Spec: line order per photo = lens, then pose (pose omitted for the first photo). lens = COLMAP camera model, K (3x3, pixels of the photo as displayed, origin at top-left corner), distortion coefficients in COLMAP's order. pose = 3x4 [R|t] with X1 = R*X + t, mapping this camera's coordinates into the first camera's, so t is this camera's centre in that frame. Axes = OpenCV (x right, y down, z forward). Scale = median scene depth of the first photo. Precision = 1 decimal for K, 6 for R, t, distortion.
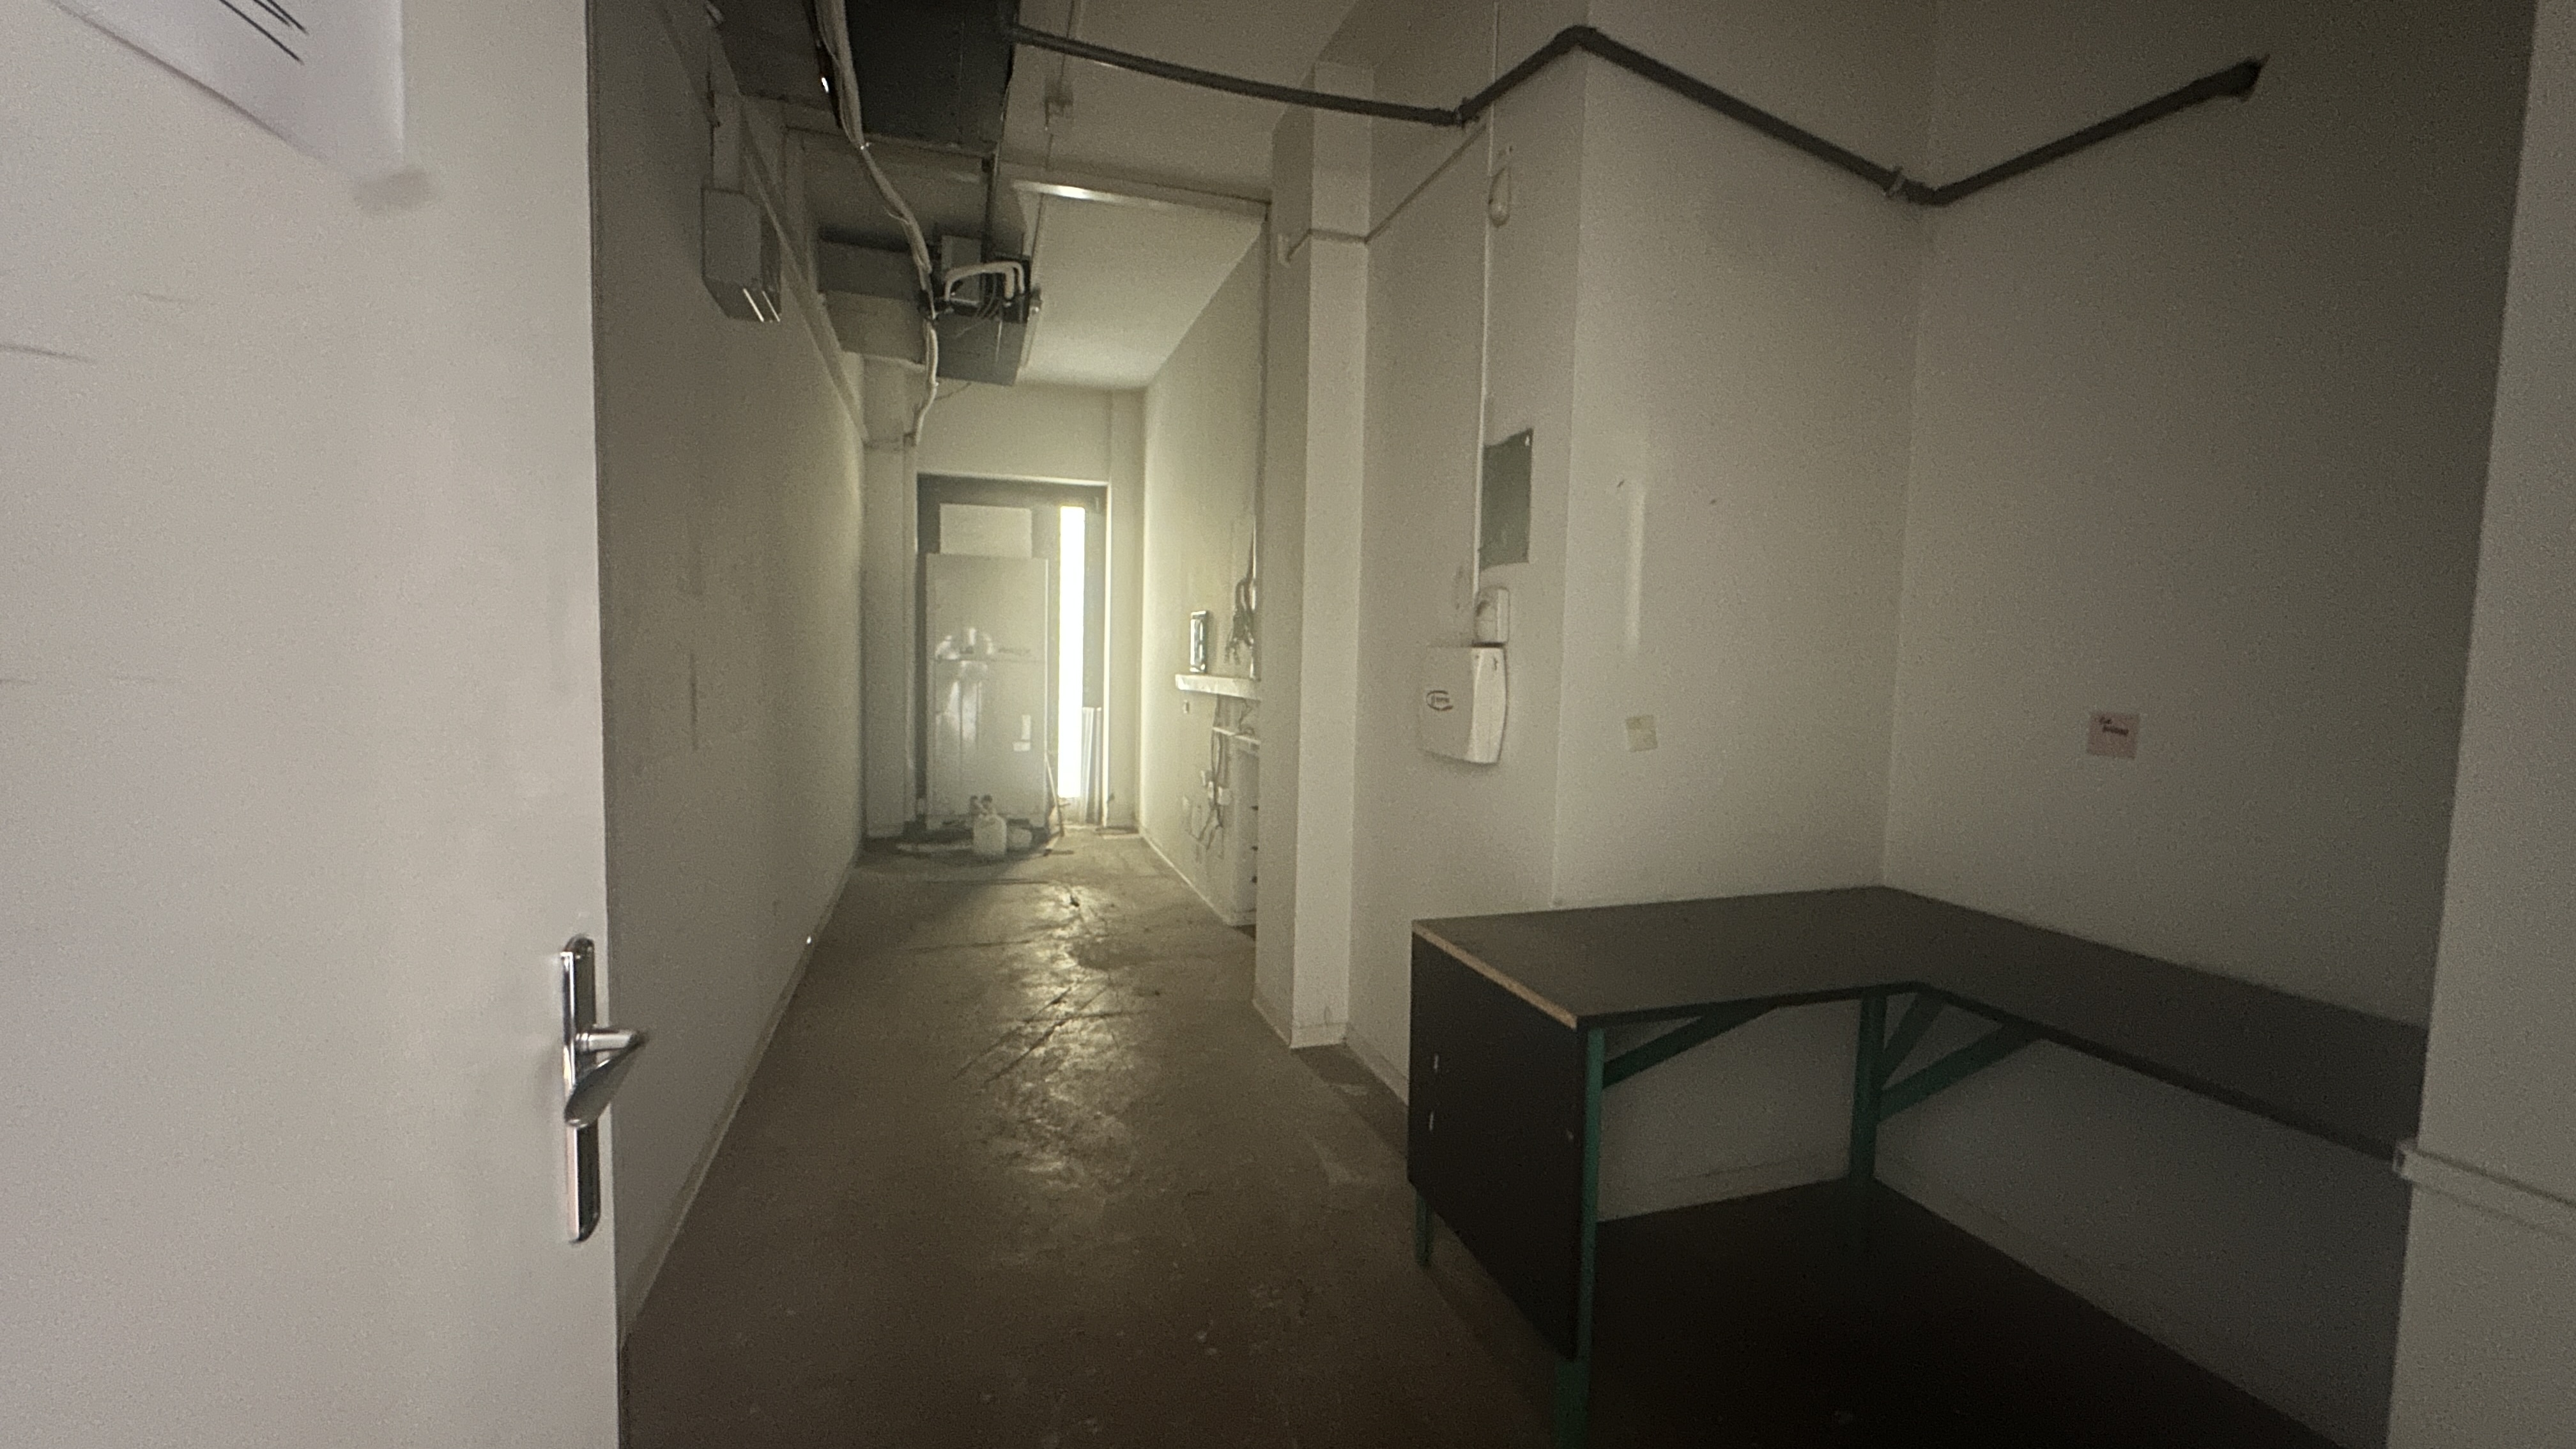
lens RADIAL K [[1031.7, 0, 1285.6], [0, 1031.7, 727.0], [0, 0, 1]] dist [-0.000877, 0.000002]
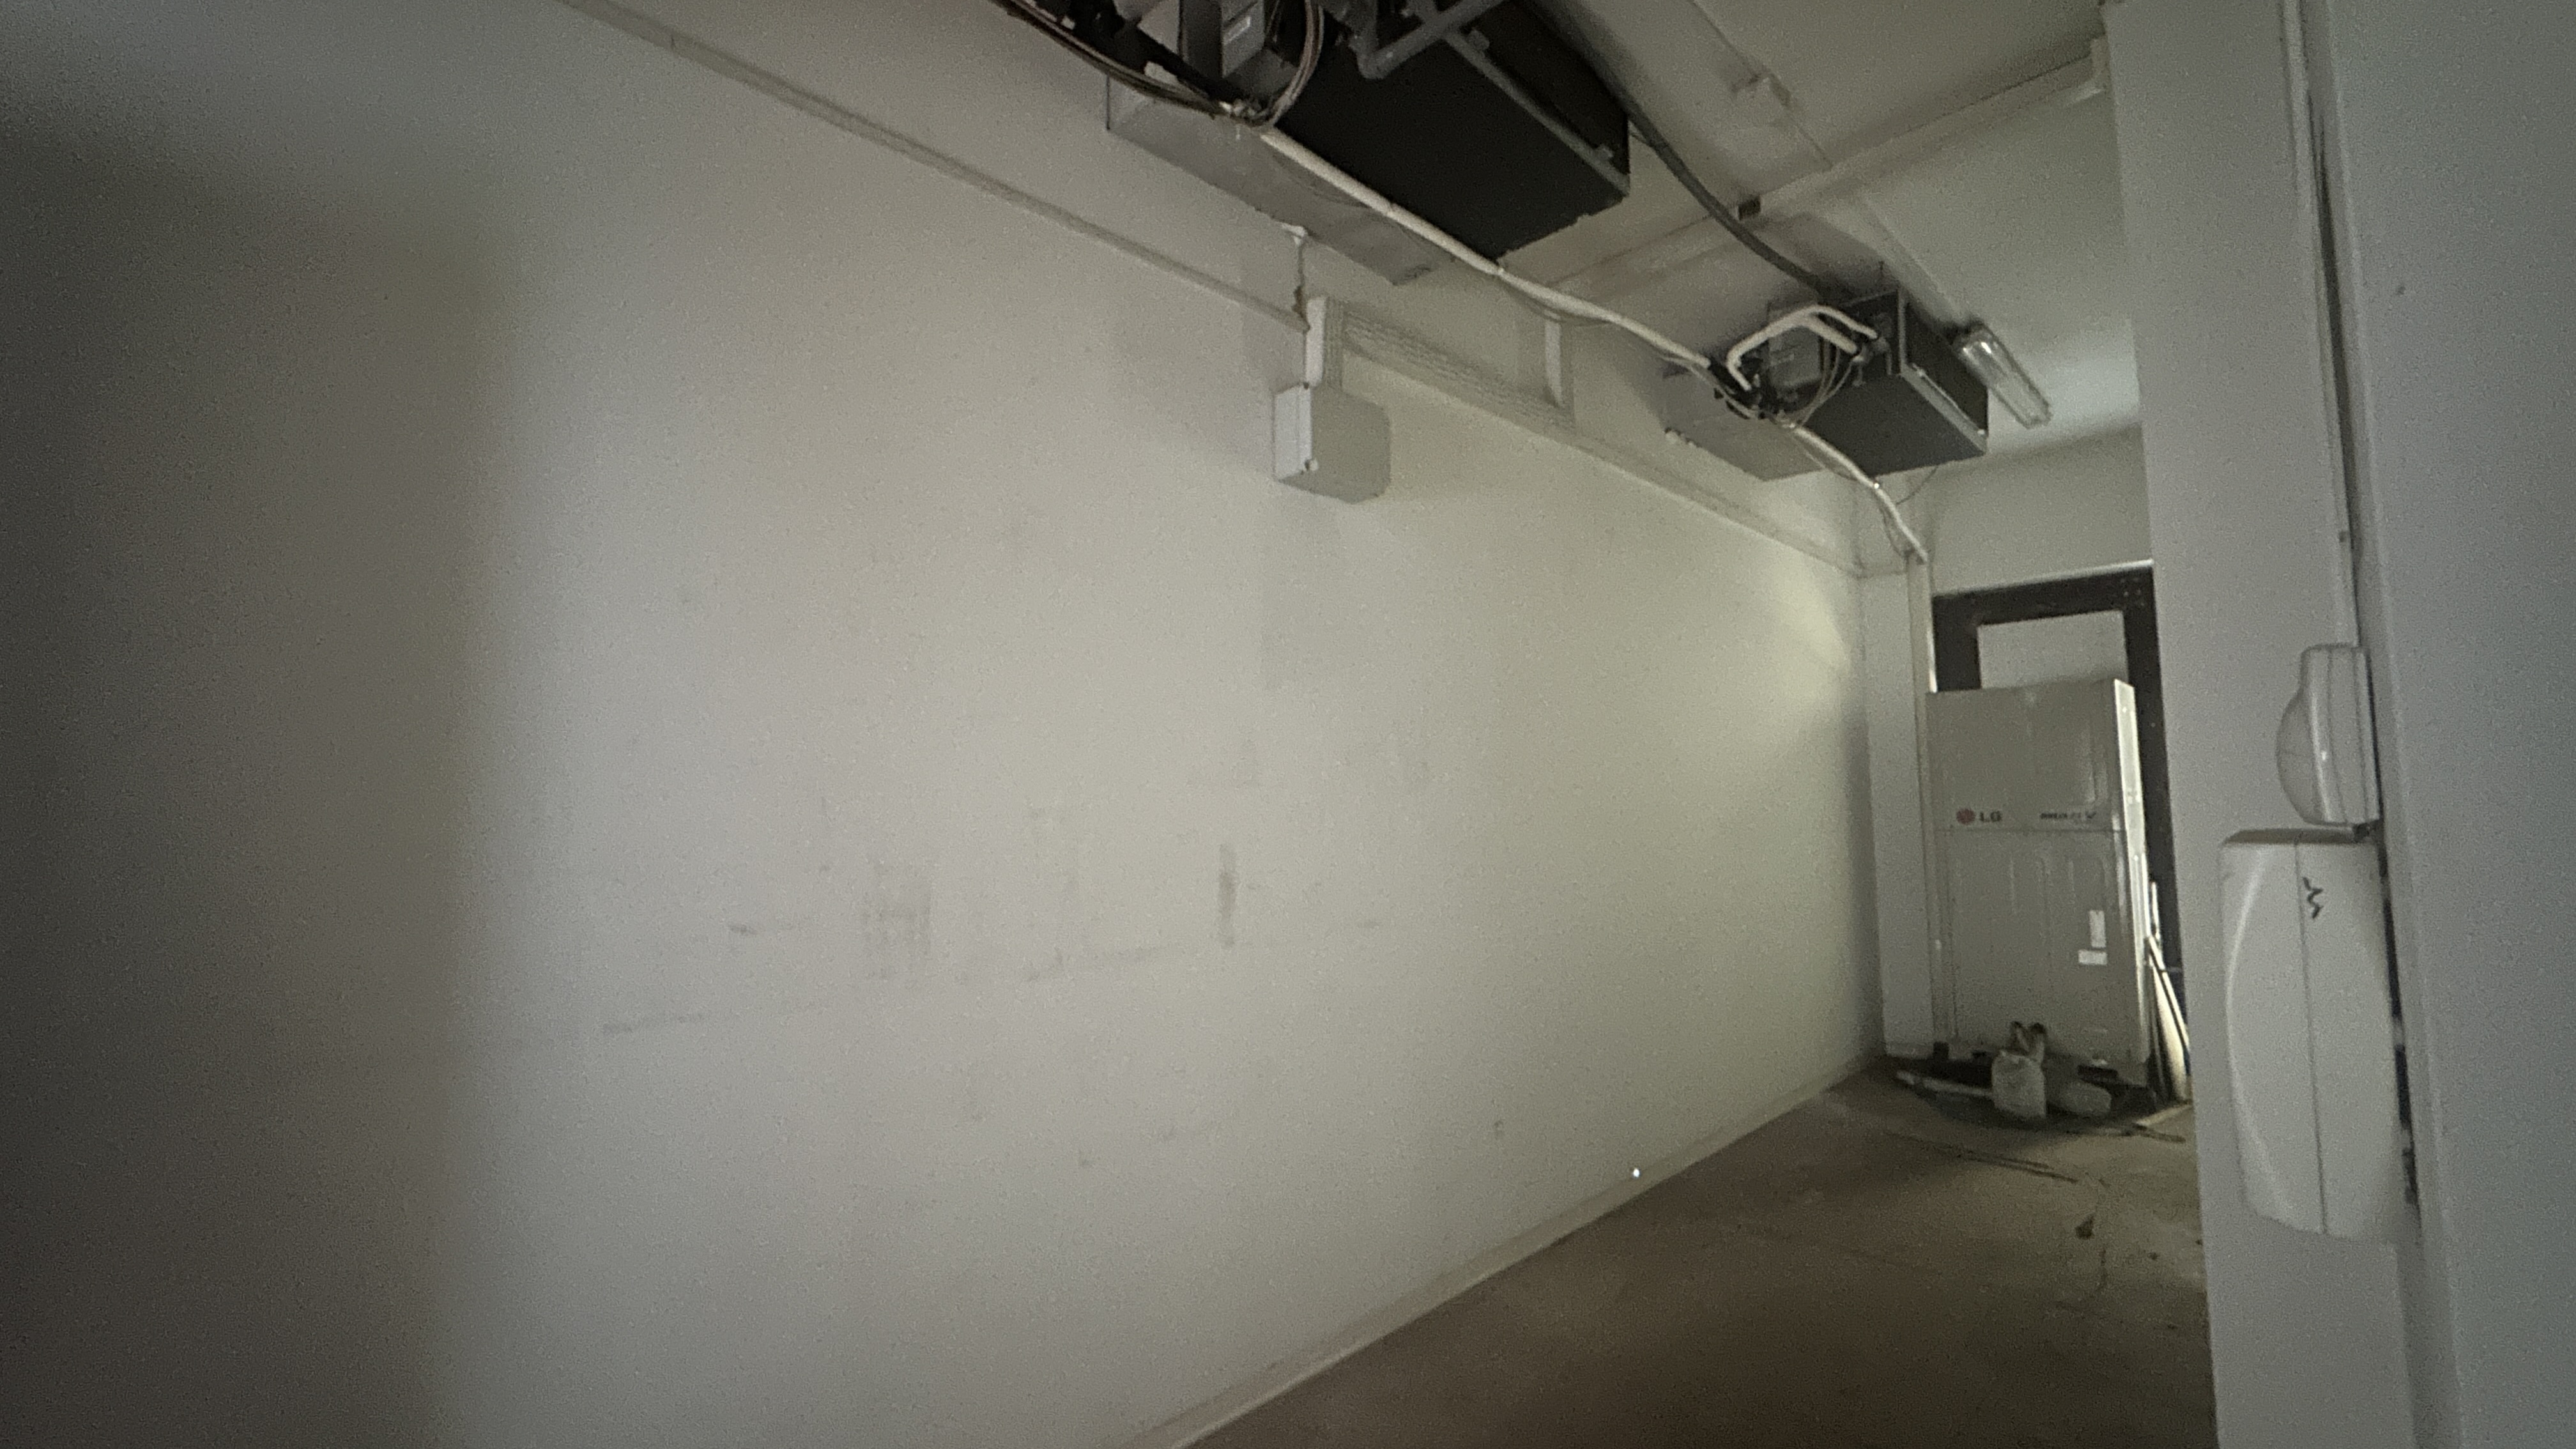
lens RADIAL K [[1031.7, 0, 1285.6], [0, 1031.7, 727.0], [0, 0, 1]] dist [-0.000877, 0.000002]
pose [[0.444928, -0.096083, -0.890397, 0.124344], [-0.042265, 0.990867, -0.128045, -0.021898], [0.894568, 0.094604, 0.436804, 0.222606]]
